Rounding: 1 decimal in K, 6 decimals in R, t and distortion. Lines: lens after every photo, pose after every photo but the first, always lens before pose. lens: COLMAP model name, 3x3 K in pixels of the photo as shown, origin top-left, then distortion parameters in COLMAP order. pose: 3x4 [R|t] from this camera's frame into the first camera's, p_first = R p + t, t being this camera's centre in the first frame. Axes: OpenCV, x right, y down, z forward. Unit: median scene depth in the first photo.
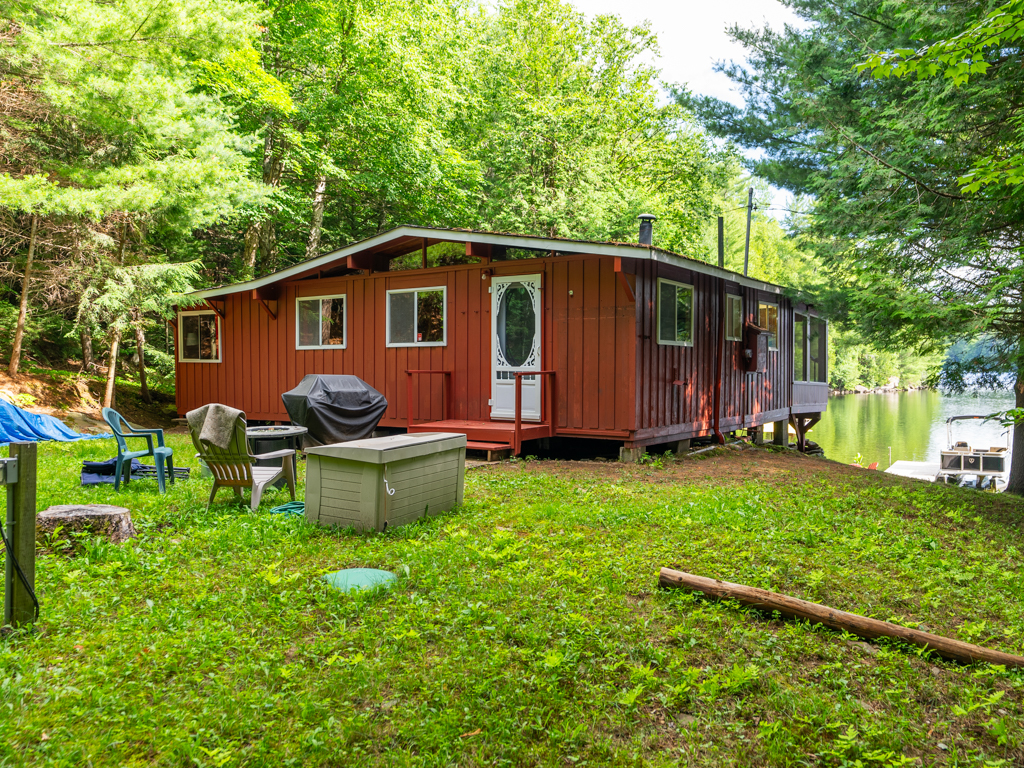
lens RADIAL K [[787.3, 0, 512.0], [0, 787.3, 384.0], [0, 0, 1]] dist [-0.004302, -0.000743]
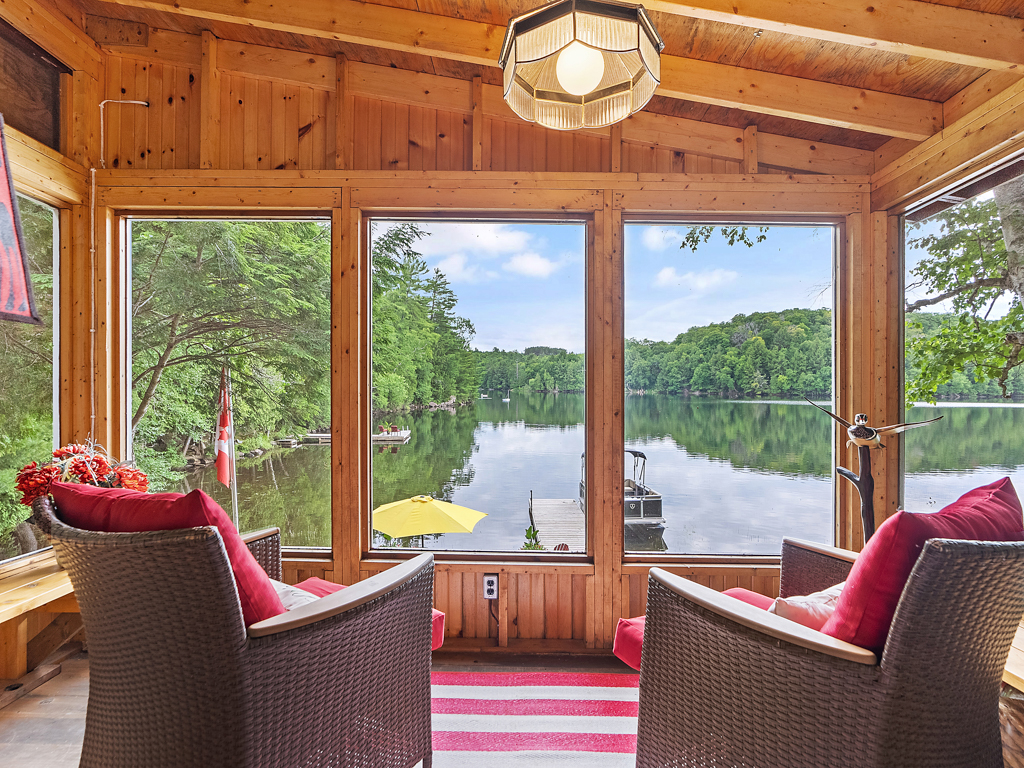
lens RADIAL K [[523.9, 0, 512.4], [0, 523.9, 388.4], [0, 0, 1]] dist [-0.020232, 0.011521]
pose [[0.828603, -0.003444, 0.559827, 0.035442], [0.014227, 0.999788, -0.014907, -0.006434], [-0.559656, 0.020317, 0.828476, 0.140839]]
